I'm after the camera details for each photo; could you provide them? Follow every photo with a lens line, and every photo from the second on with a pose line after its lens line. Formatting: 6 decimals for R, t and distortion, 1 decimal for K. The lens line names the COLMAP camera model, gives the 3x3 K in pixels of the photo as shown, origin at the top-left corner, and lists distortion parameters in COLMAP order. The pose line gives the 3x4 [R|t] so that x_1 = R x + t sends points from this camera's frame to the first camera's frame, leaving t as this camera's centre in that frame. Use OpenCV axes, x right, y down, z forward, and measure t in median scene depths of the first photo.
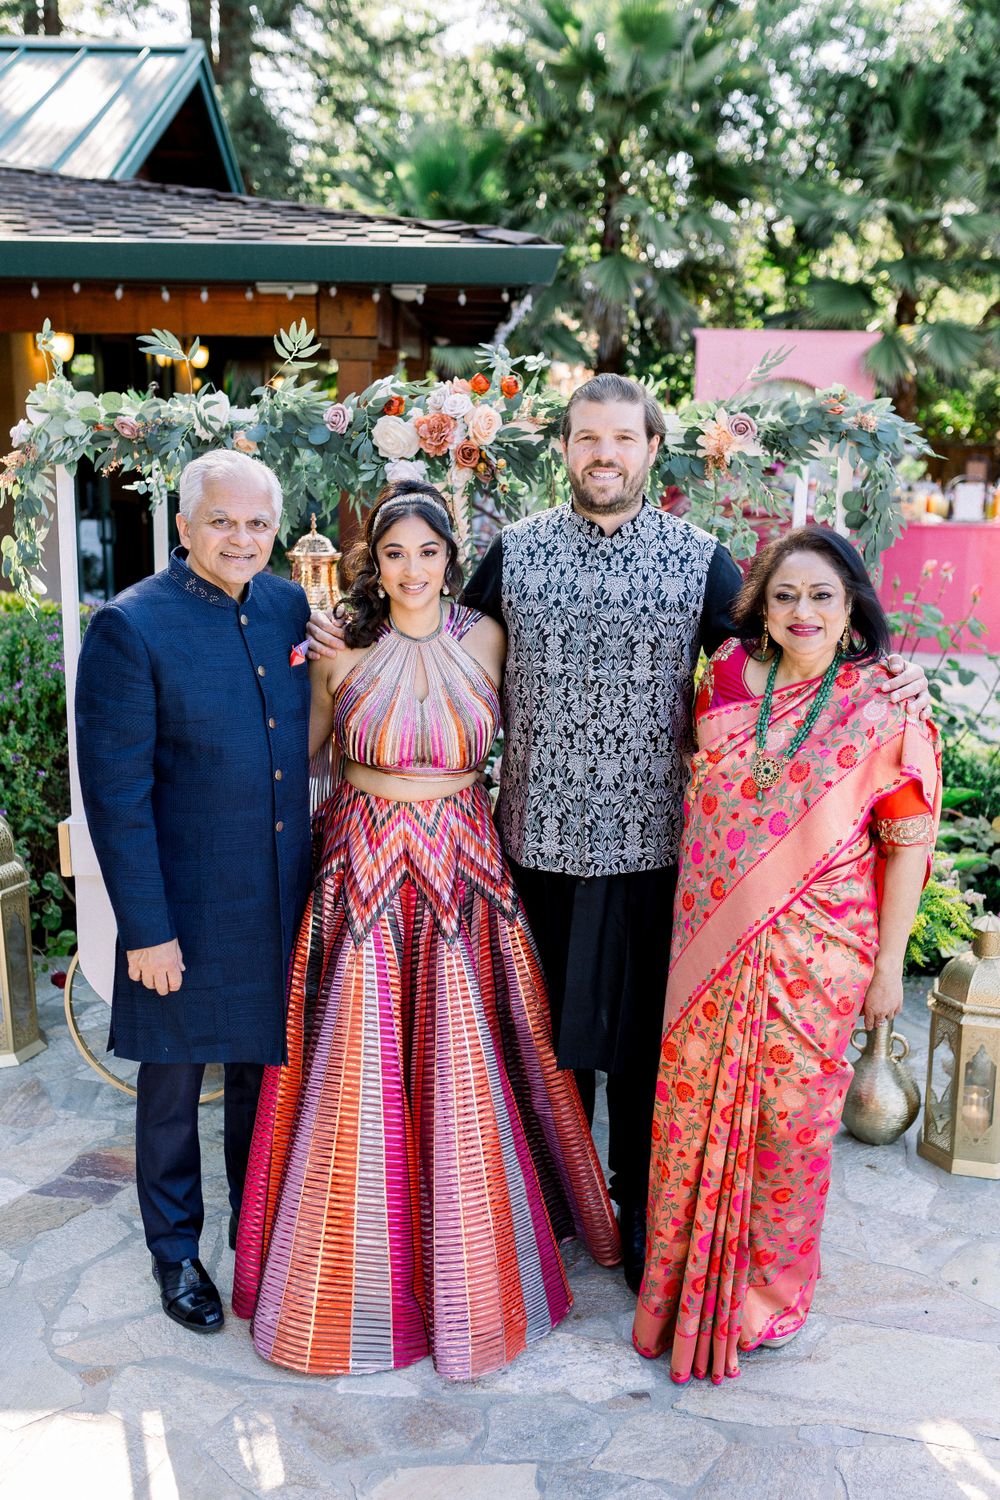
lens RADIAL K [[1469.1, 0, 528.8], [0, 1469.1, 743.8], [0, 0, 1]] dist [0.005742, 0.000000]
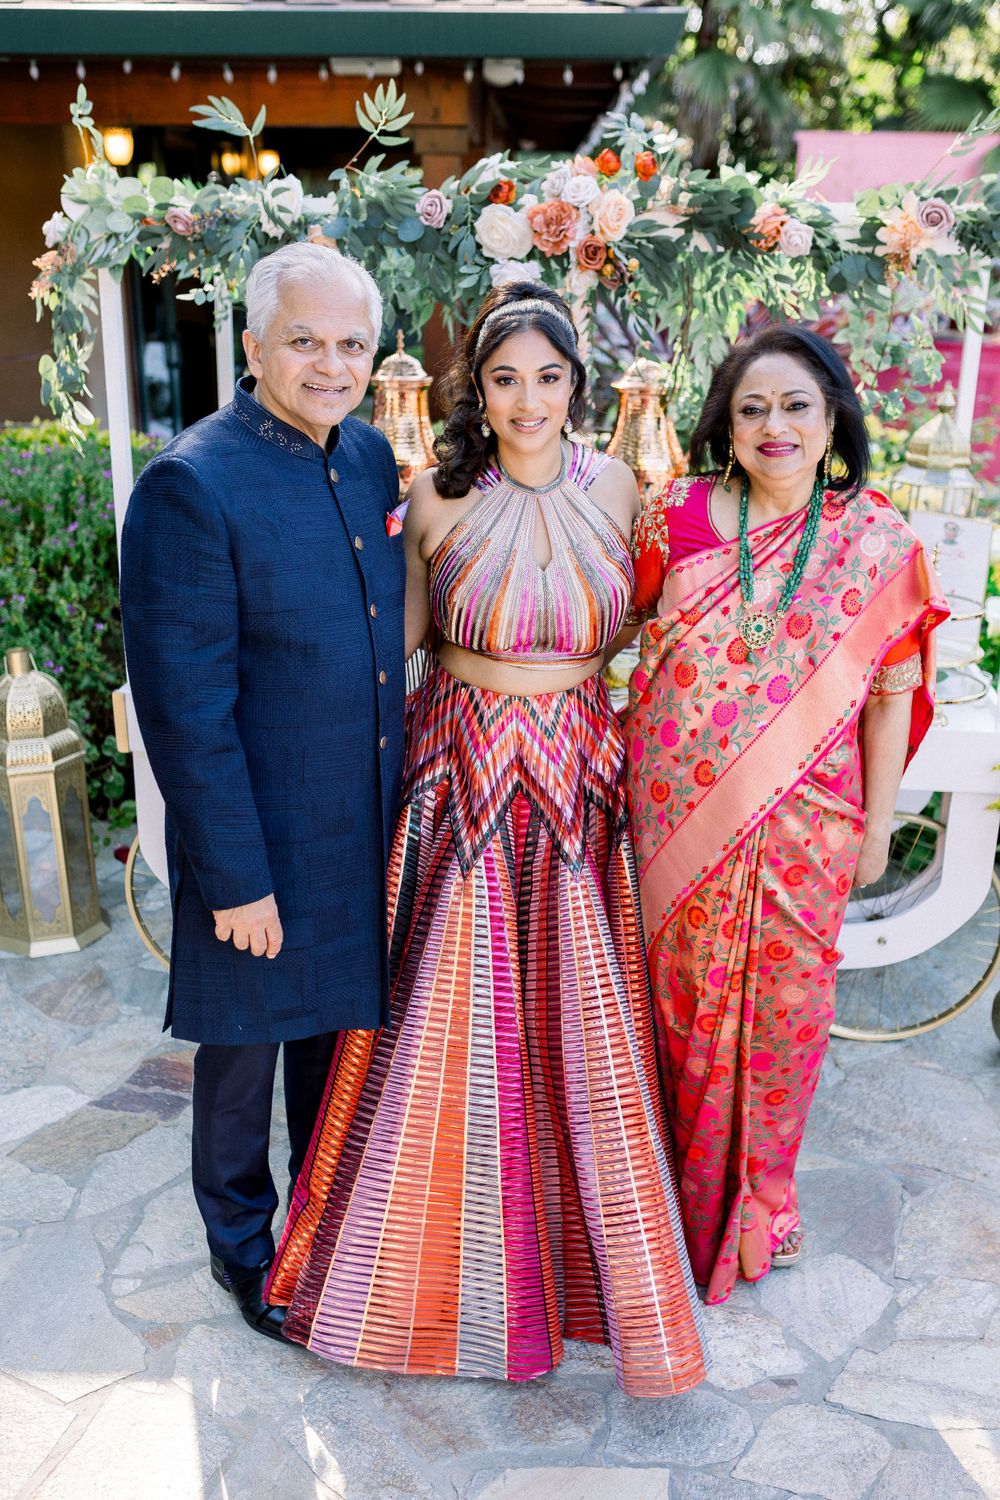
lens RADIAL K [[1469.1, 0, 514.9], [0, 1469.1, 754.4], [0, 0, 1]] dist [0.005742, 0.000000]
pose [[0.998213, 0.016783, -0.057348, -0.031783], [-0.009786, 0.992703, 0.120186, -0.017820], [0.058947, -0.119410, 0.991094, 0.150523]]
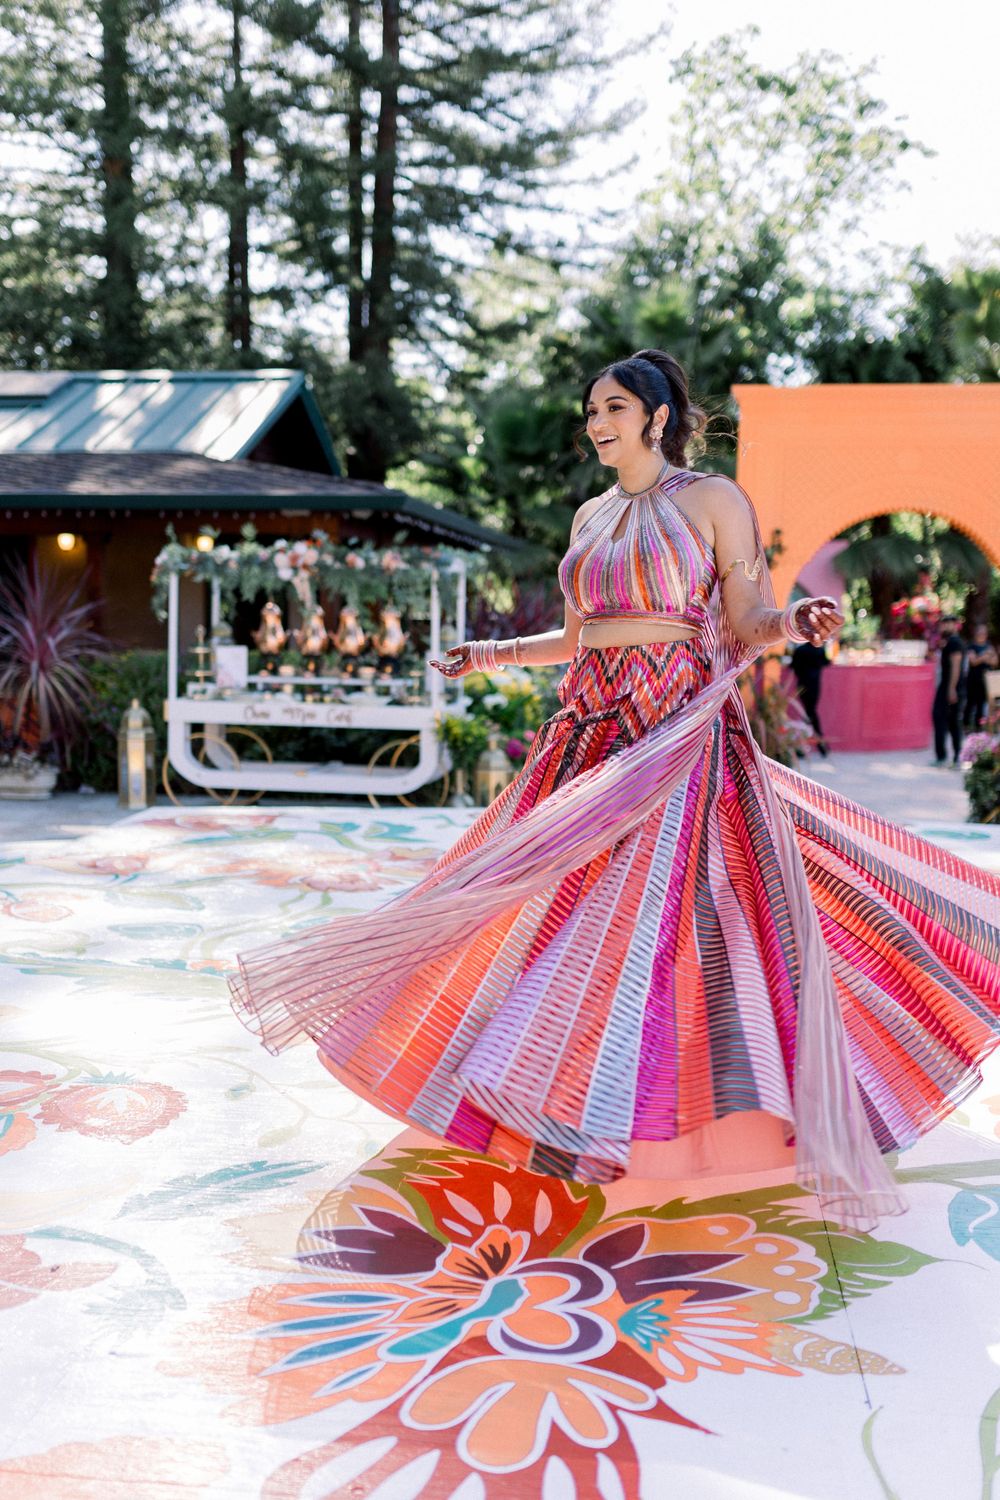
lens RADIAL K [[1469.1, 0, 517.9], [0, 1469.1, 761.8], [0, 0, 1]] dist [0.005742, 0.000000]
pose [[0.991477, 0.016277, -0.129258, 0.742136], [-0.033391, 0.990771, -0.131369, 0.542209], [0.125927, 0.134565, 0.982871, -1.718396]]
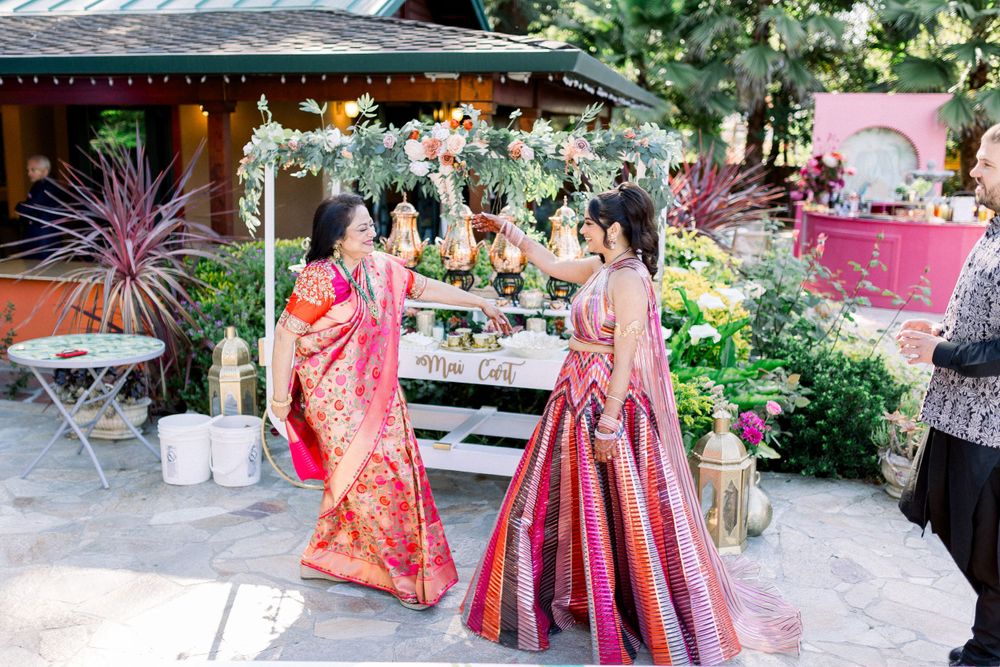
lens RADIAL K [[1042.4, 0, 489.6], [0, 1042.4, 321.3], [0, 0, 1]] dist [0.005425, 0.000000]
pose [[0.970312, 0.039731, -0.238571, 0.354743], [-0.054533, 0.996954, -0.055764, 0.099259], [0.235629, 0.067119, 0.969523, -0.346708]]
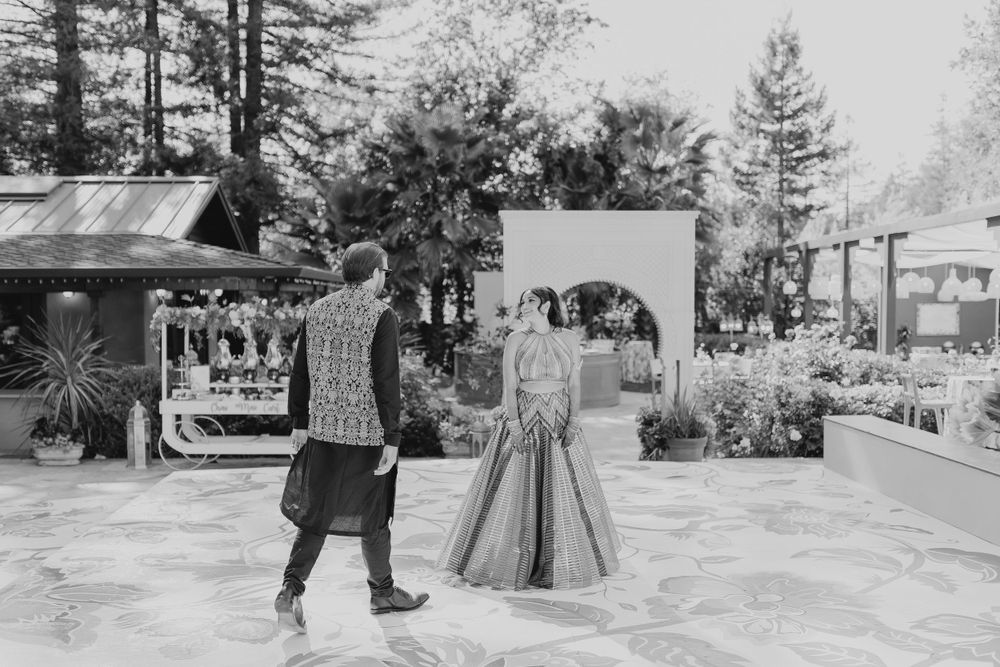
lens RADIAL K [[1027.2, 0, 495.6], [0, 1027.2, 342.1], [0, 0, 1]] dist [0.004220, 0.000000]
pose [[0.999594, -0.017086, 0.022819, 0.677410], [0.021206, 0.980634, -0.194699, 0.542487], [-0.019051, 0.195104, 0.980598, -2.265466]]
